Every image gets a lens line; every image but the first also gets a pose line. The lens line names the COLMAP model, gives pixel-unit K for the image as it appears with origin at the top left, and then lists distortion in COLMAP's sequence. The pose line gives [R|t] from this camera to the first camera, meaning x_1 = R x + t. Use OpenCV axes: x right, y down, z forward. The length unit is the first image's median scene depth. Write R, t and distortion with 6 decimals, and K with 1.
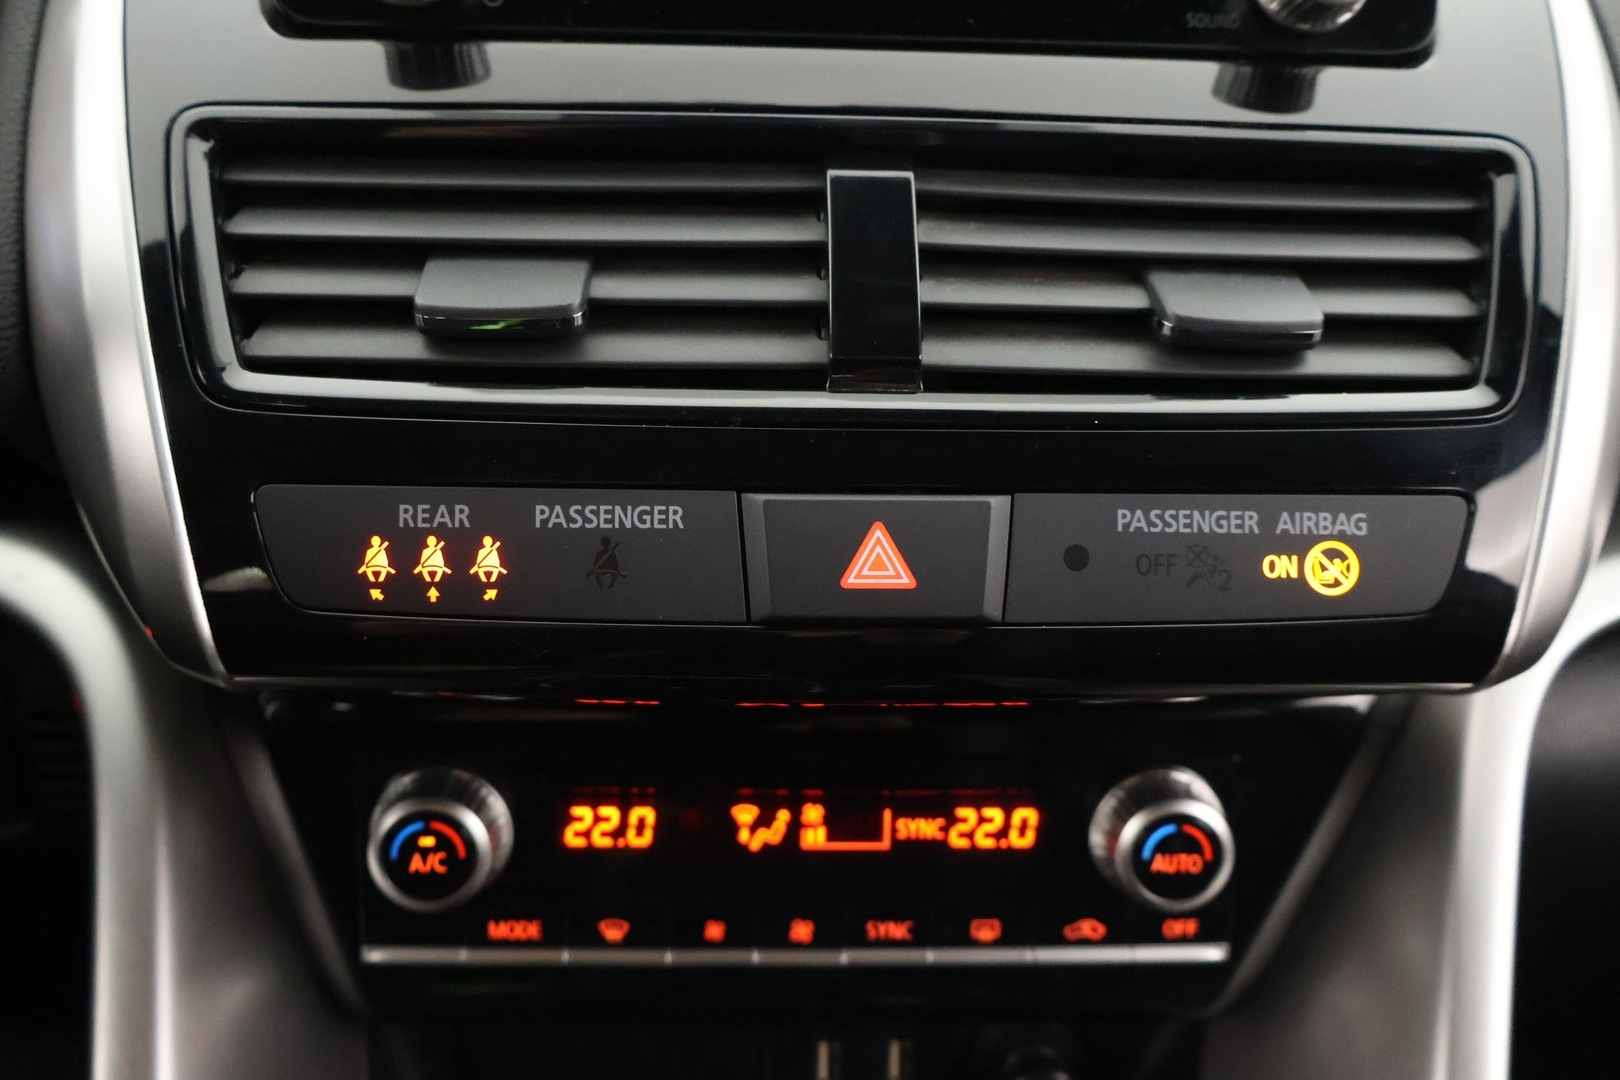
lens RADIAL K [[1389.9, 0, 810.0], [0, 1389.9, 540.0], [0, 0, 1]] dist [0.008969, 0.003022]
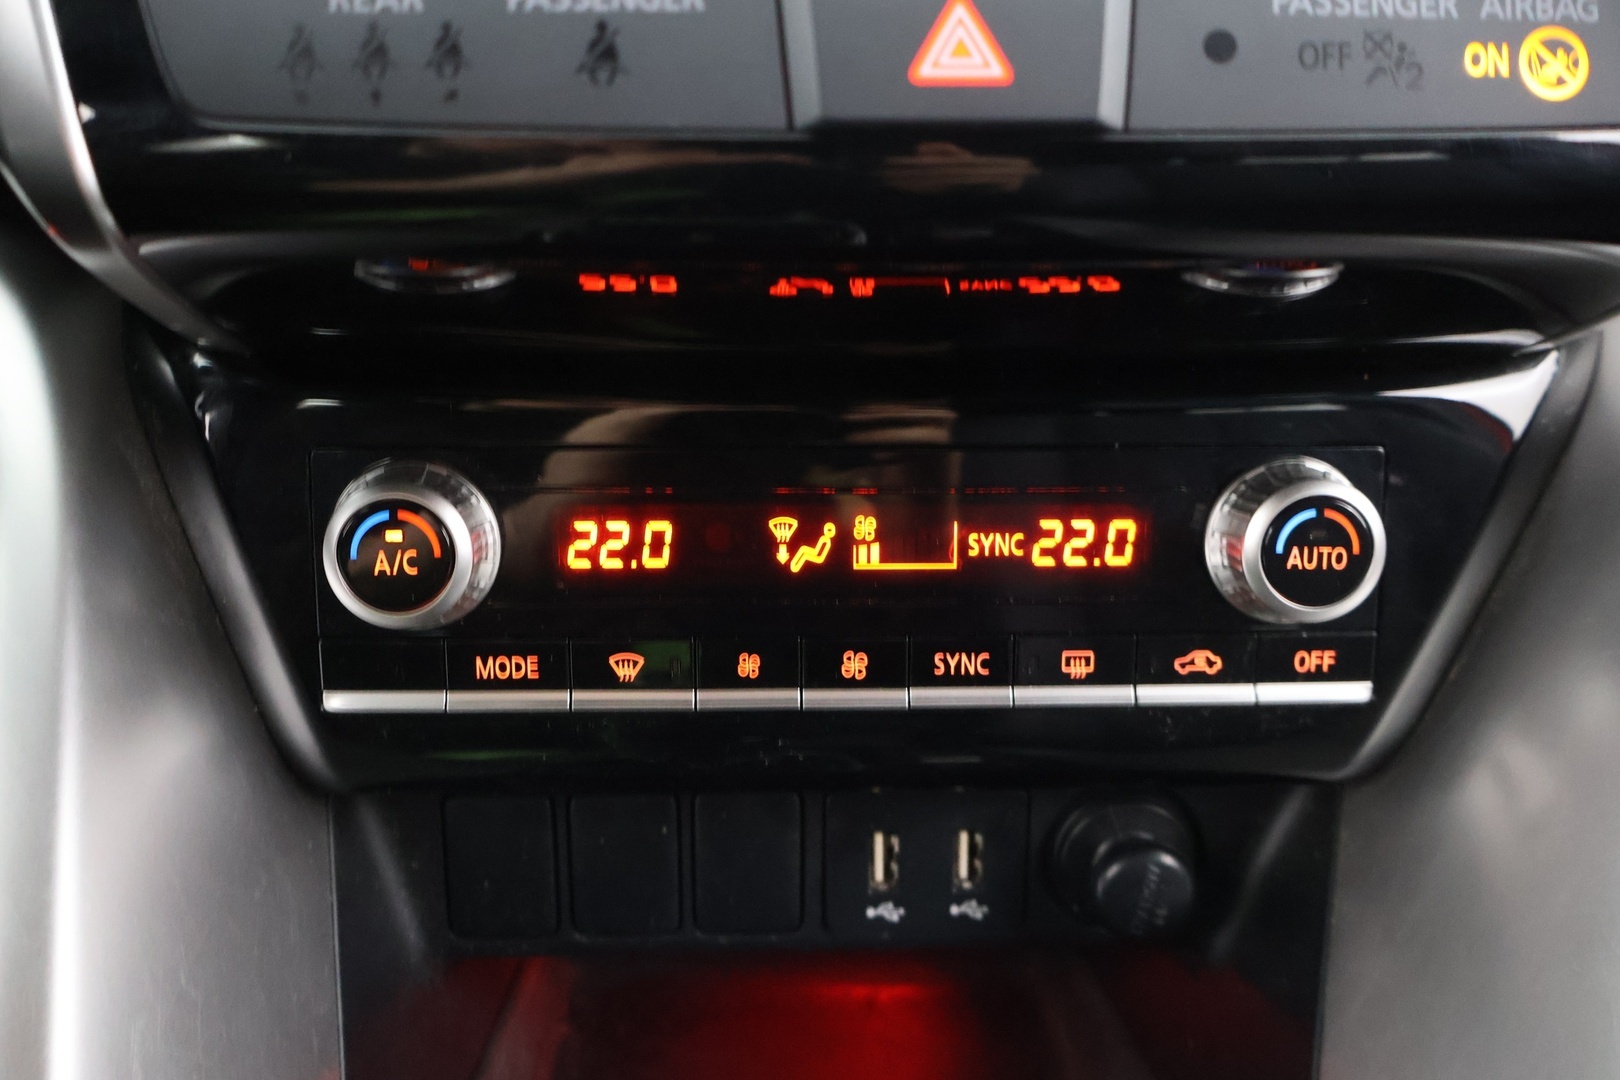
lens RADIAL K [[1394.1, 0, 810.0], [0, 1394.1, 540.0], [0, 0, 1]] dist [0.003067, -0.002747]
pose [[0.999770, -0.016856, -0.013269, -0.020088], [0.016831, 0.999856, -0.002016, 0.208414], [0.013301, 0.001792, 0.999910, 0.174841]]
